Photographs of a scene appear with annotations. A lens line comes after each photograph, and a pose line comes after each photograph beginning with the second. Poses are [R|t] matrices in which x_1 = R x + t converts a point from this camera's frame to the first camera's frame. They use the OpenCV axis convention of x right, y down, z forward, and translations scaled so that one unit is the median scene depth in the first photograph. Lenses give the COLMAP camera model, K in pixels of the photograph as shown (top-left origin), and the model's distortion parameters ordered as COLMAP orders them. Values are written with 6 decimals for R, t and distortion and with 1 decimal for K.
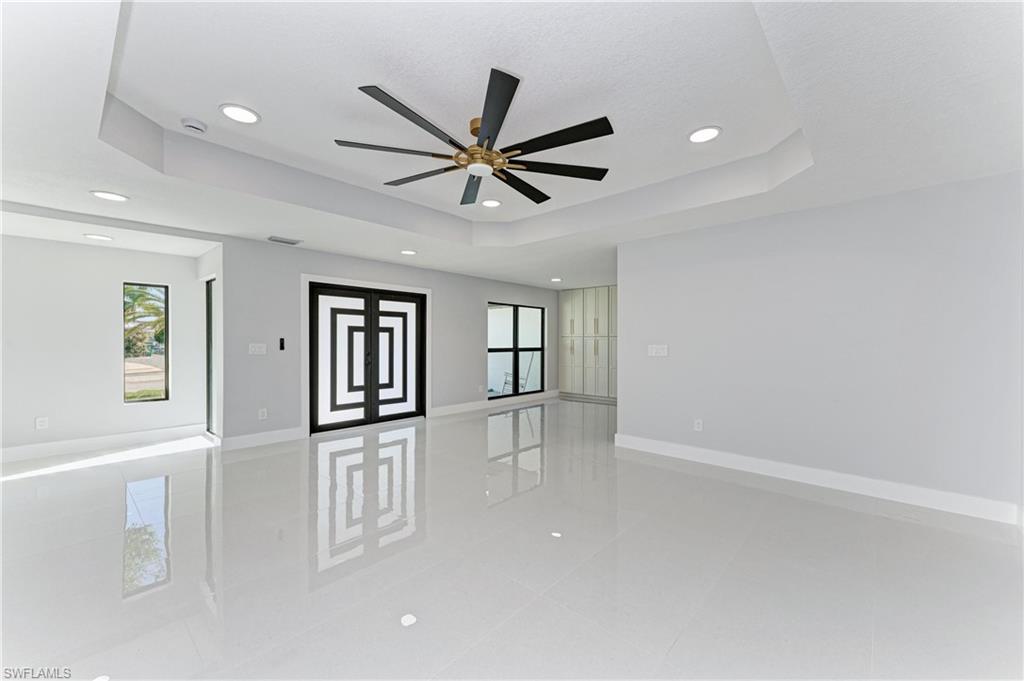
lens RADIAL K [[405.1, 0, 514.2], [0, 405.1, 343.9], [0, 0, 1]] dist [0.000429, 0.000026]
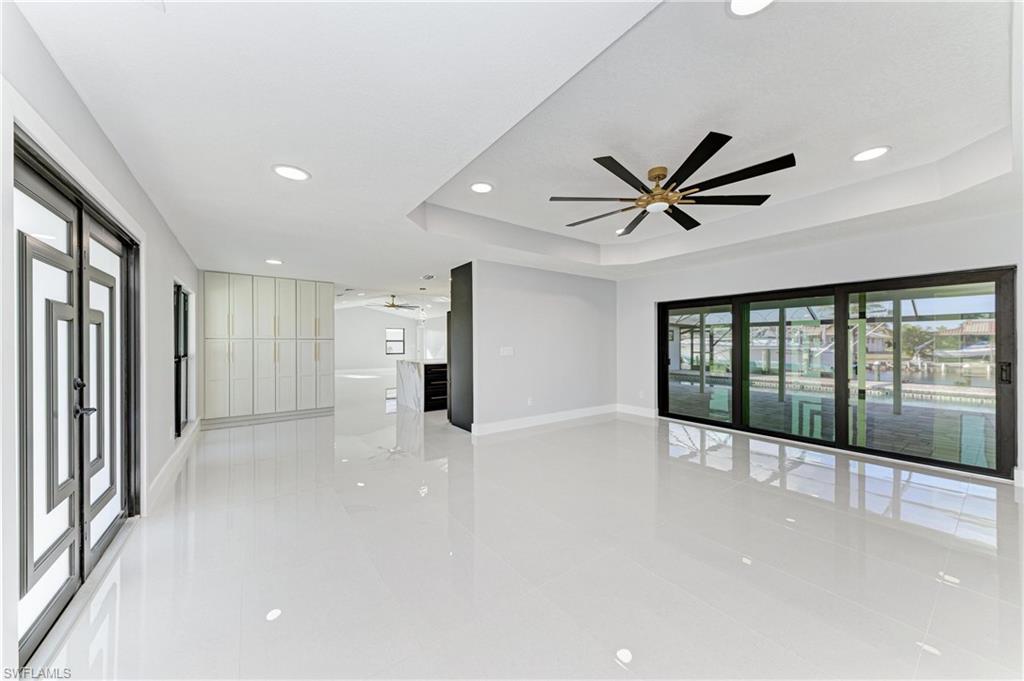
lens RADIAL K [[364.8, 0, 512.0], [0, 364.8, 340.5], [0, 0, 1]] dist [0.000315, -0.000031]
pose [[0.186665, 0.005374, 0.982409, -0.574804], [0.010247, 0.999920, -0.007416, -0.005882], [-0.982370, 0.011451, 0.186595, 0.550790]]
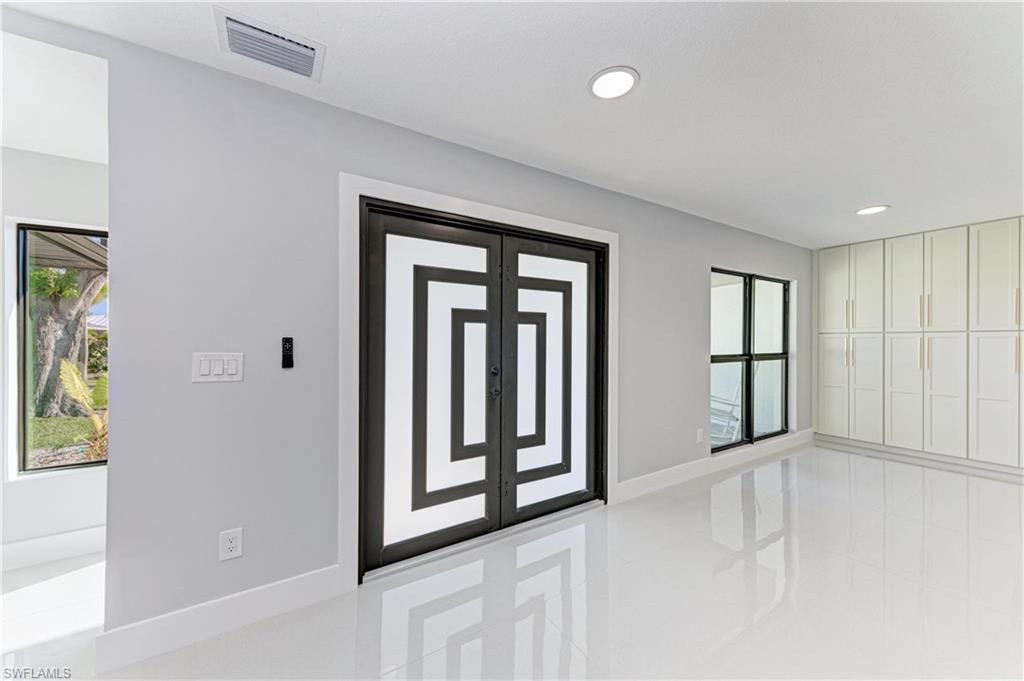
lens RADIAL K [[385.7, 0, 516.4], [0, 385.7, 337.6], [0, 0, 1]] dist [-0.000134, -0.000005]
pose [[0.967332, 0.001200, -0.253509, -0.219914], [-0.003145, 0.999969, -0.007268, -0.009592], [0.253492, 0.007828, 0.967306, 0.569018]]
